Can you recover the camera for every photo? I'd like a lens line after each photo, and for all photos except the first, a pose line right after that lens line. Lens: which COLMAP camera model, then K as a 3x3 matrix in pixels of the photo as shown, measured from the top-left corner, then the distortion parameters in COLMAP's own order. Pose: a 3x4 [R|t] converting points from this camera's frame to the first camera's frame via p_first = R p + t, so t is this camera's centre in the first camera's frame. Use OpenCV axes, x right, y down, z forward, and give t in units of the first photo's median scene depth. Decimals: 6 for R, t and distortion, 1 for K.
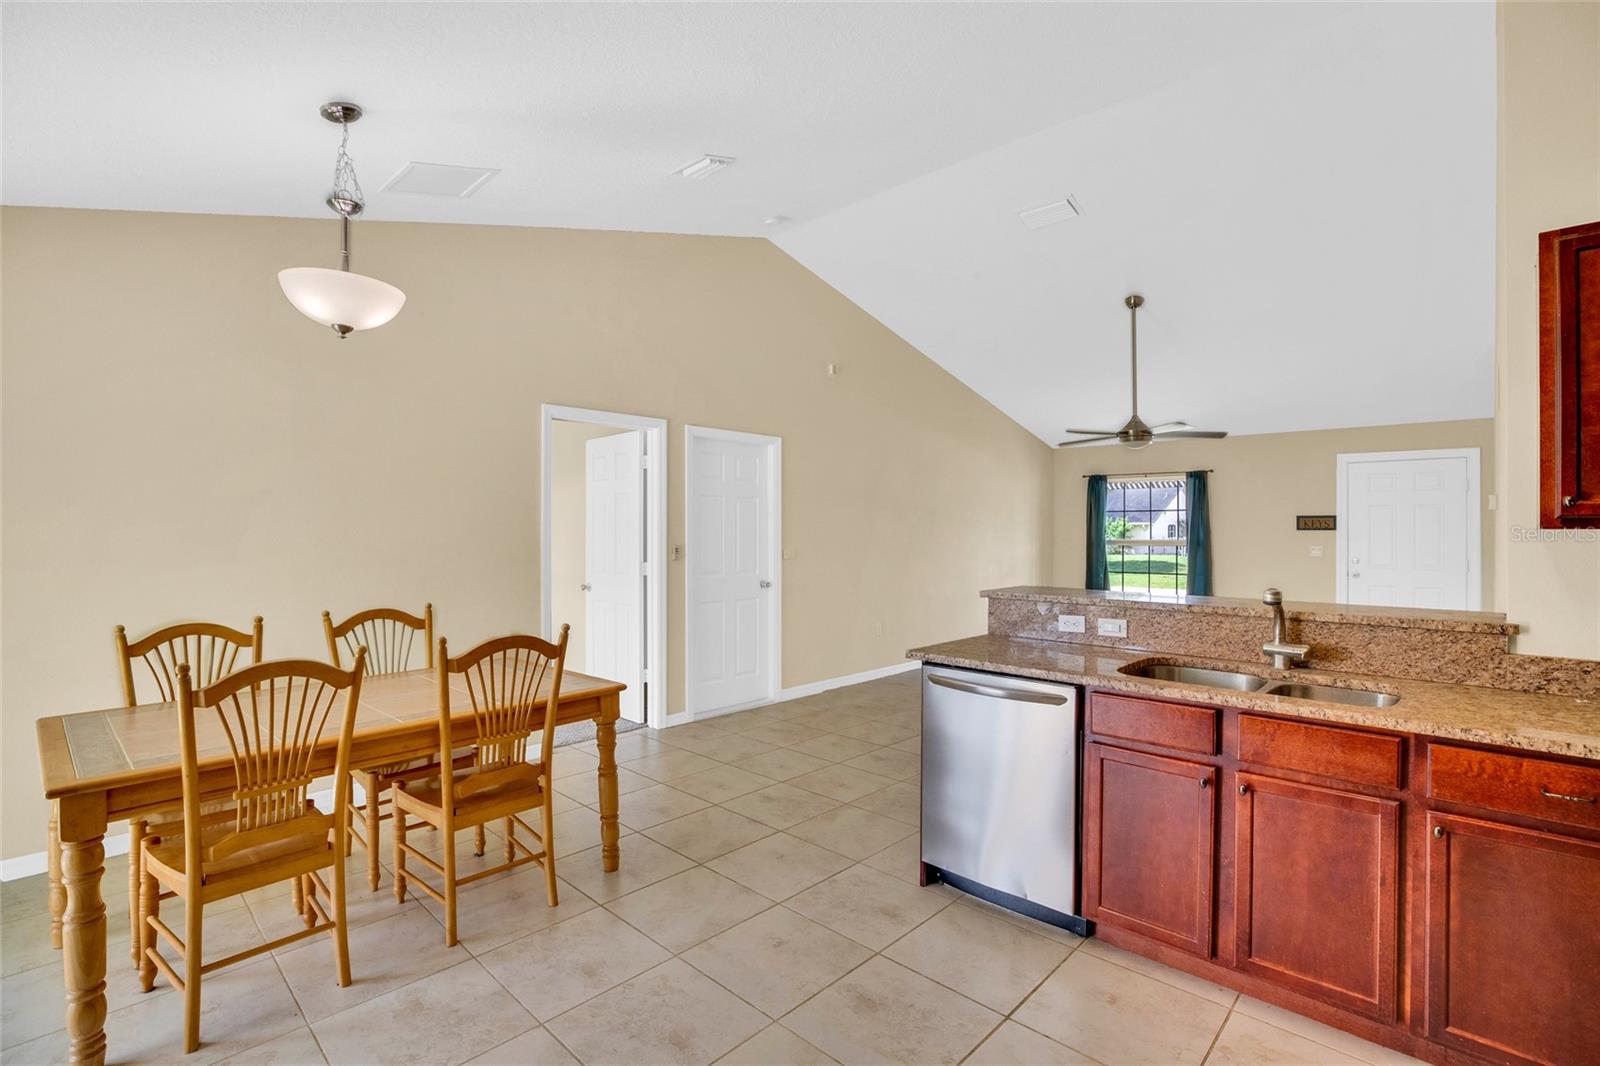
lens RADIAL K [[735.0, 0, 808.4], [0, 735.0, 532.6], [0, 0, 1]] dist [-0.042955, 0.012080]
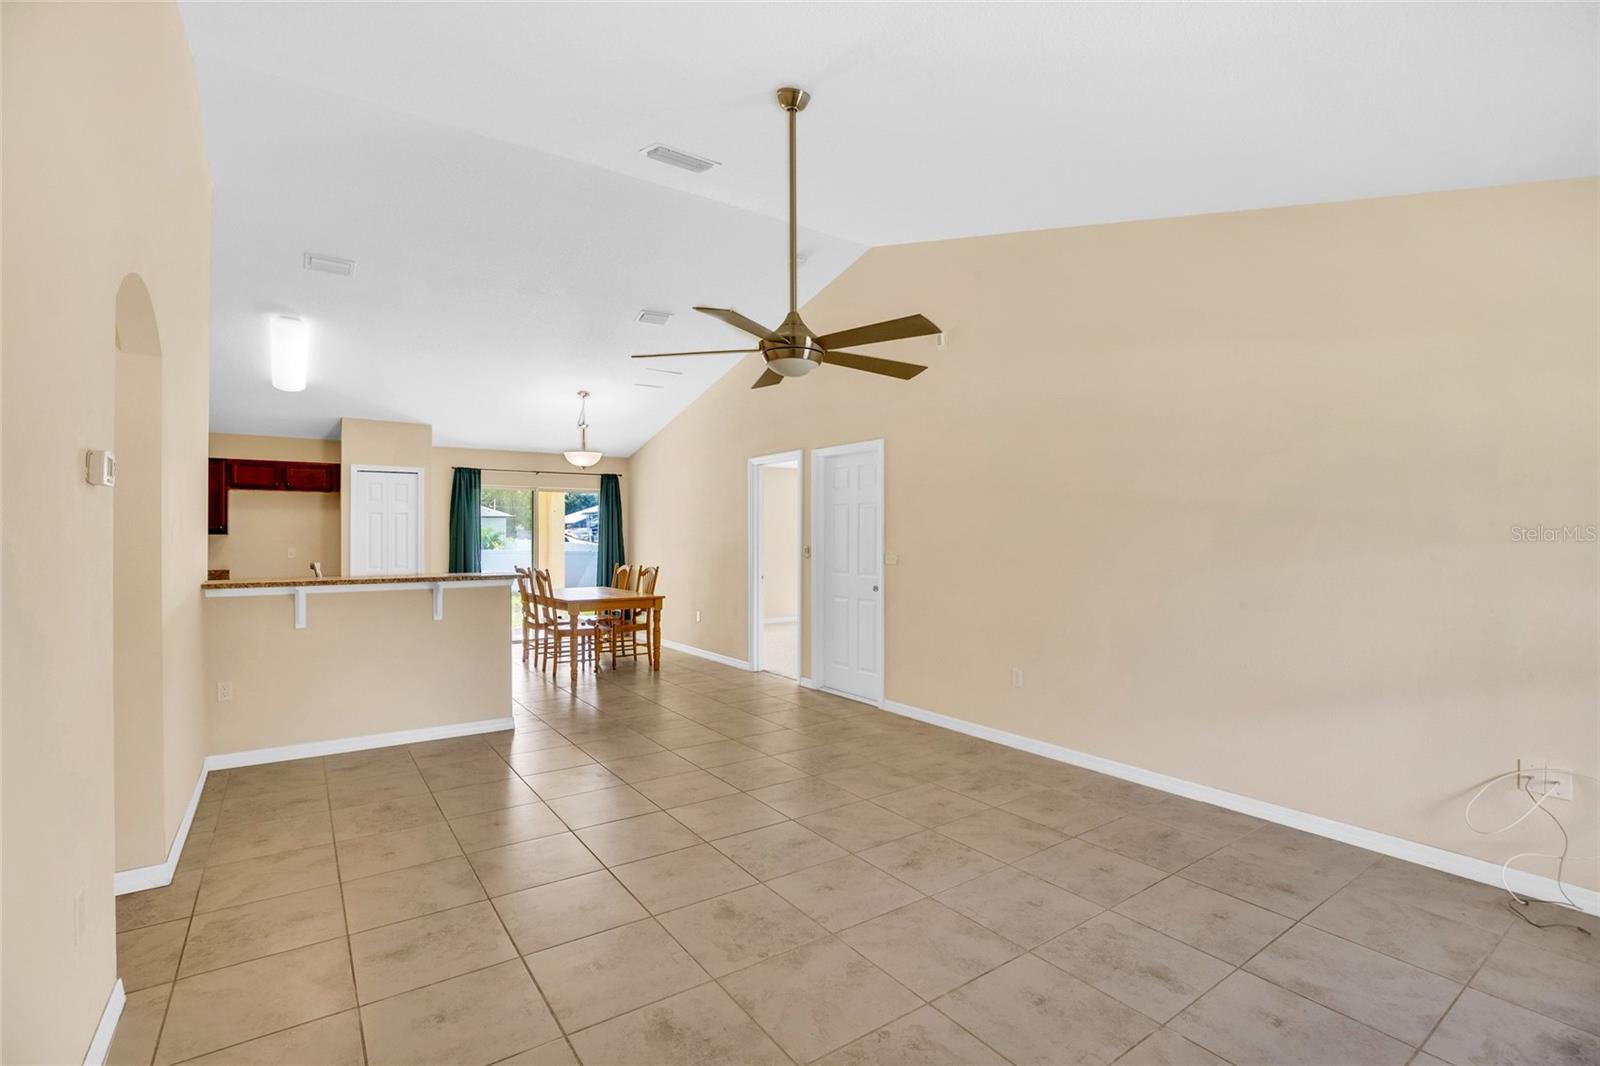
lens RADIAL K [[735.0, 0, 803.3], [0, 735.0, 528.6], [0, 0, 1]] dist [-0.042955, 0.012080]
pose [[-0.195819, -0.007713, -0.980610, 1.729722], [-0.003535, 0.999968, -0.007160, -0.006614], [0.980634, 0.002065, -0.195840, 2.000646]]
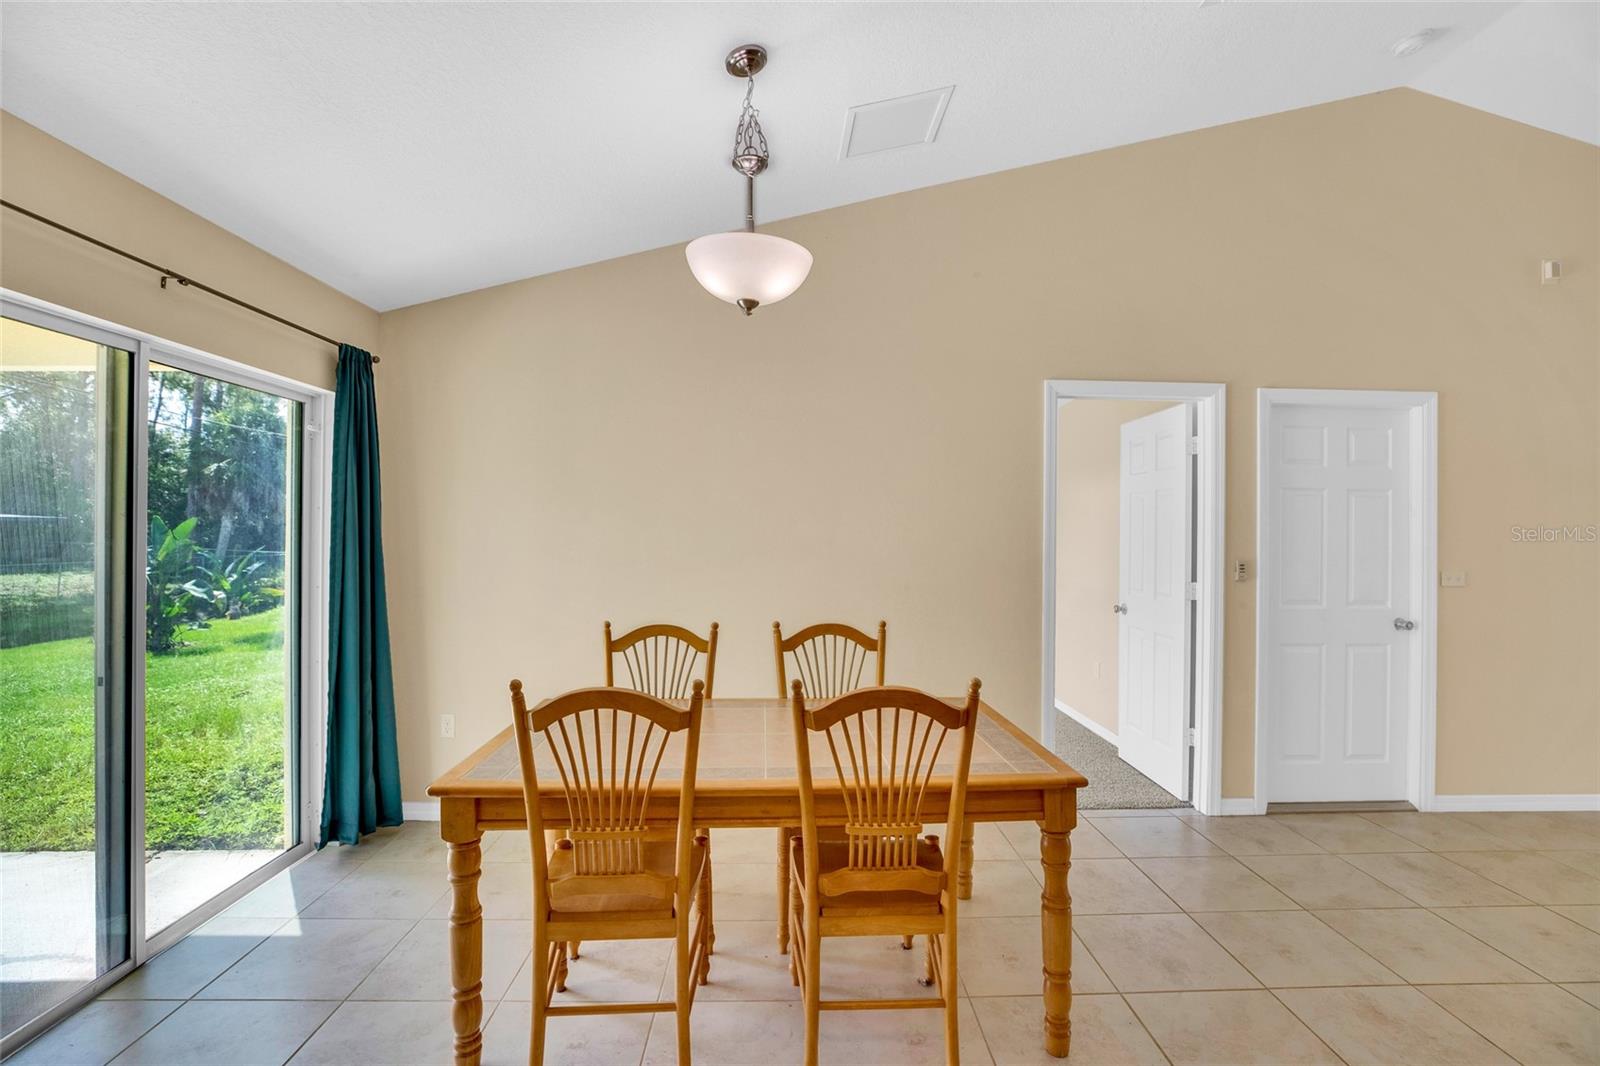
lens RADIAL K [[735.0, 0, 806.8], [0, 735.0, 531.1], [0, 0, 1]] dist [-0.042955, 0.012080]
pose [[0.708092, 0.003195, -0.706113, 0.025066], [-0.010966, 0.999919, -0.006472, -0.002358], [0.706035, 0.012326, 0.708069, 0.344081]]
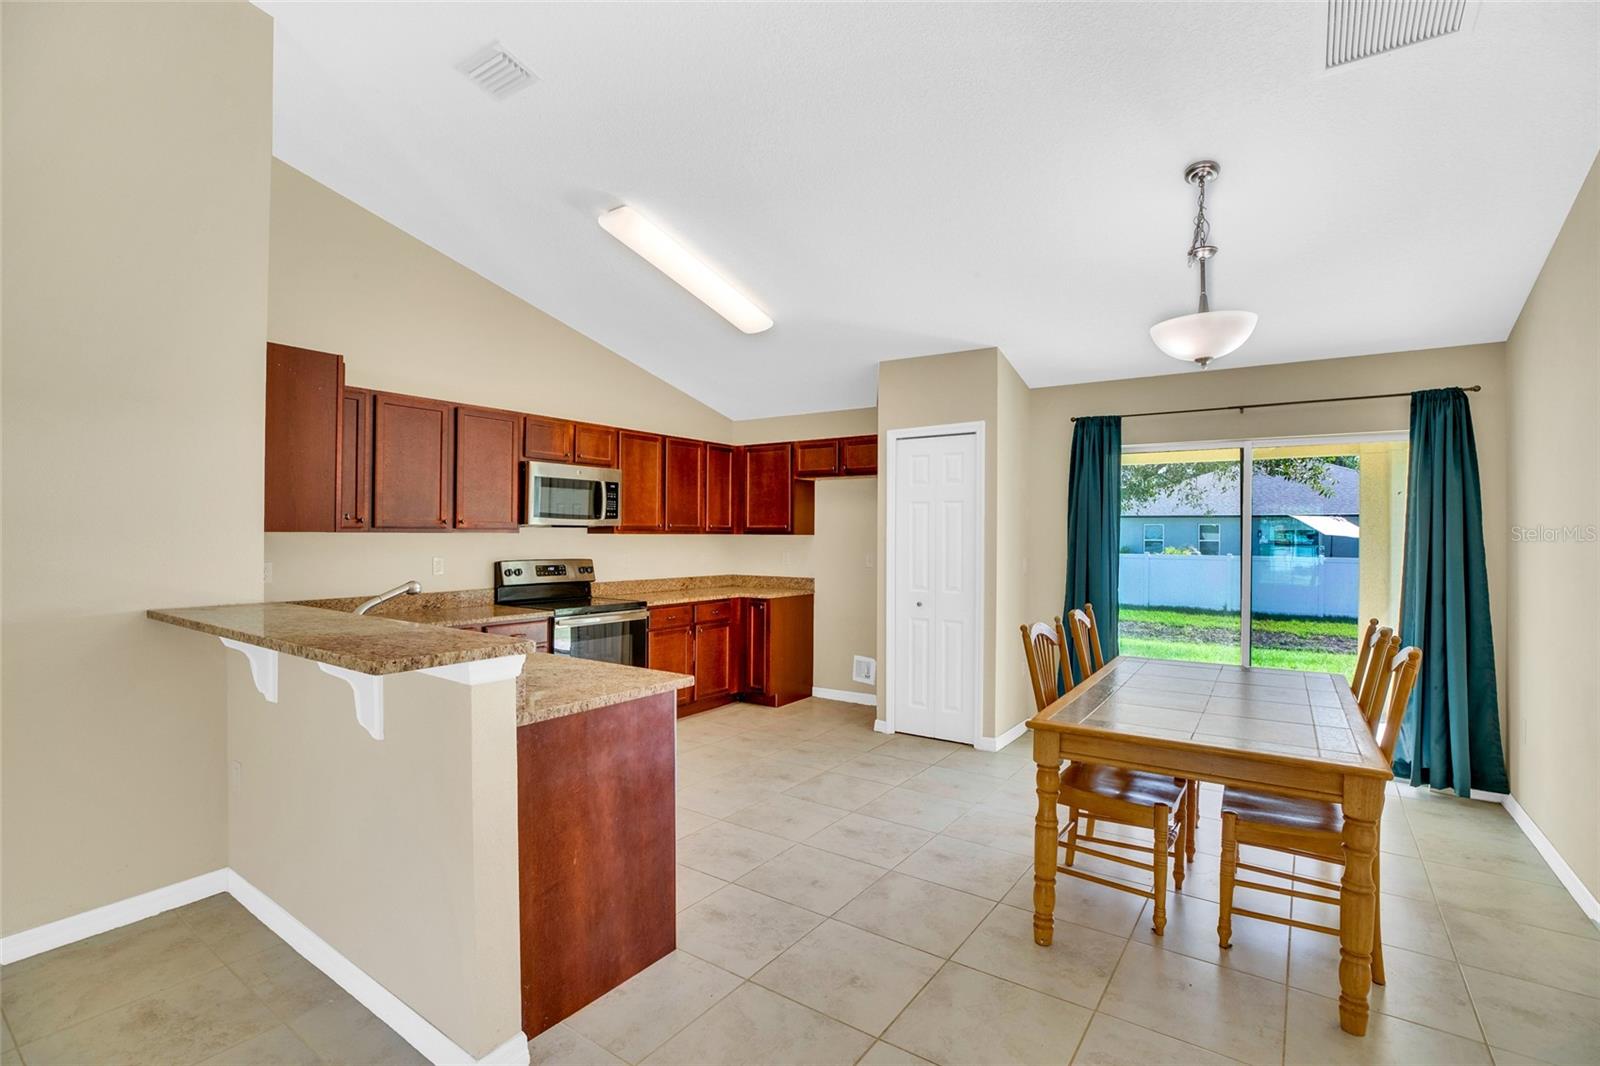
lens RADIAL K [[735.0, 0, 803.0], [0, 735.0, 534.5], [0, 0, 1]] dist [-0.042955, 0.012080]
pose [[-0.989290, -0.005433, -0.145861, 0.116303], [-0.006074, 0.999974, 0.003950, -0.006784], [0.145836, 0.004793, -0.989297, 1.639597]]
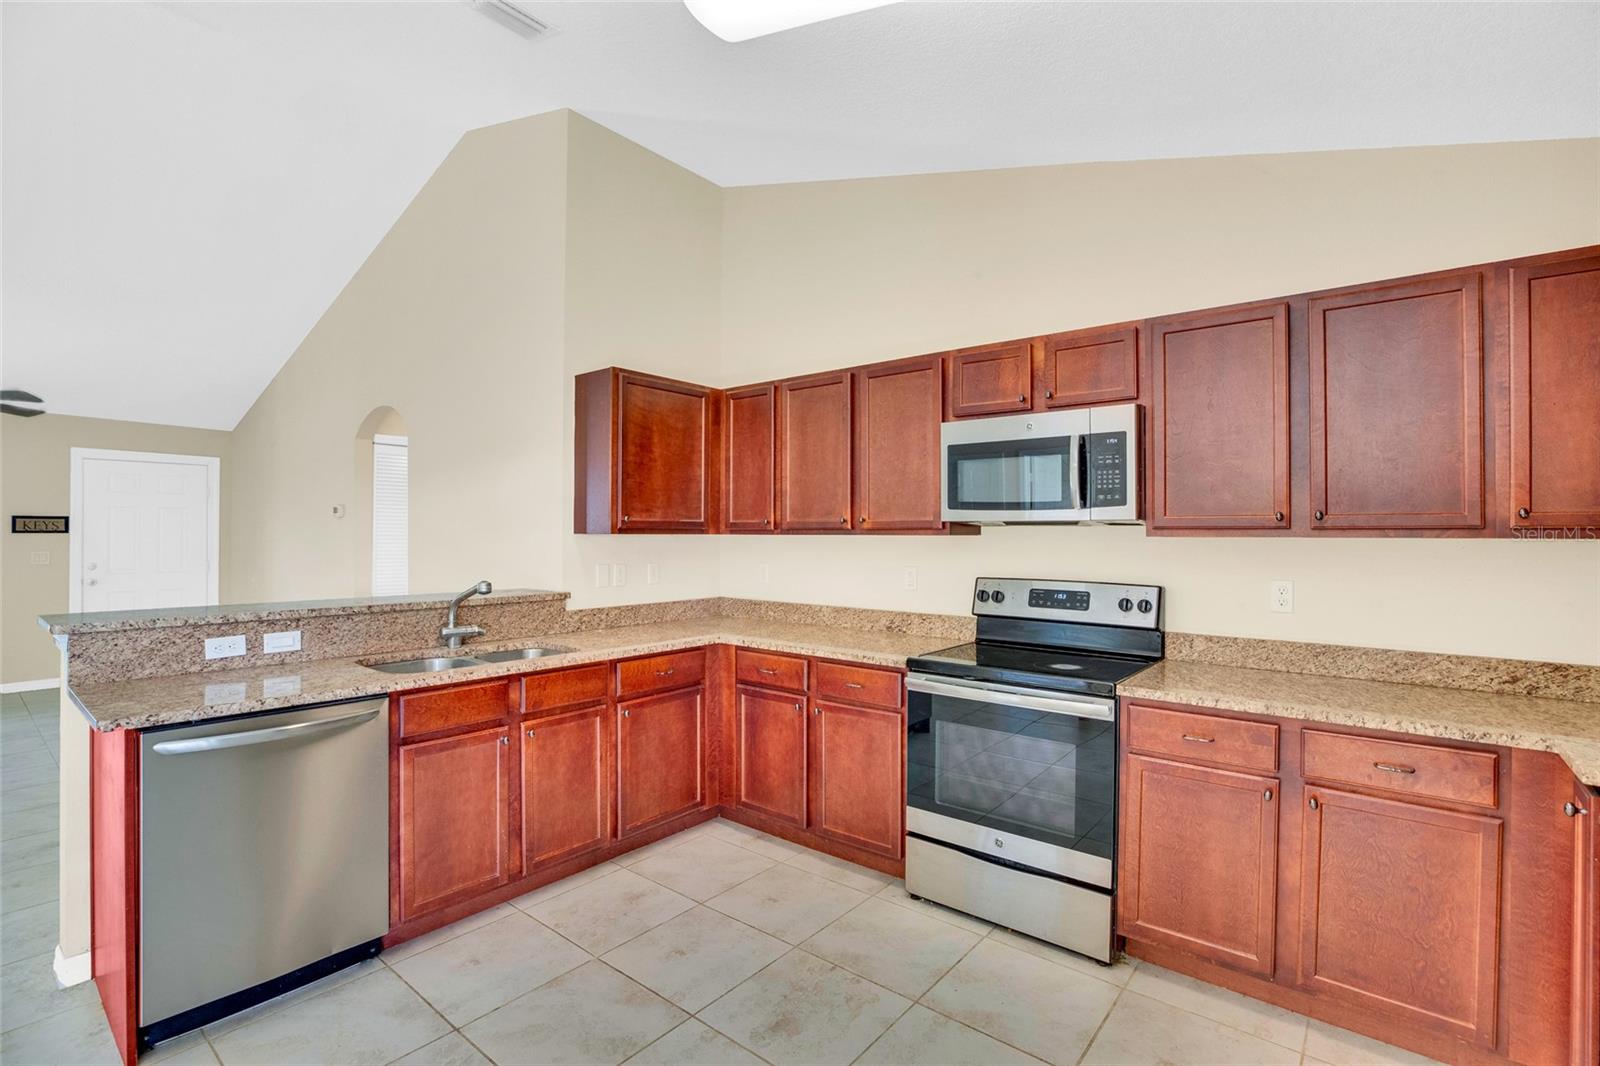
lens RADIAL K [[735.0, 0, 803.6], [0, 735.0, 530.6], [0, 0, 1]] dist [-0.042955, 0.012080]
pose [[-0.076398, 0.004600, 0.997067, -0.473051], [0.001533, 0.999989, -0.004496, -0.002374], [-0.997076, 0.001185, -0.076404, 0.385121]]
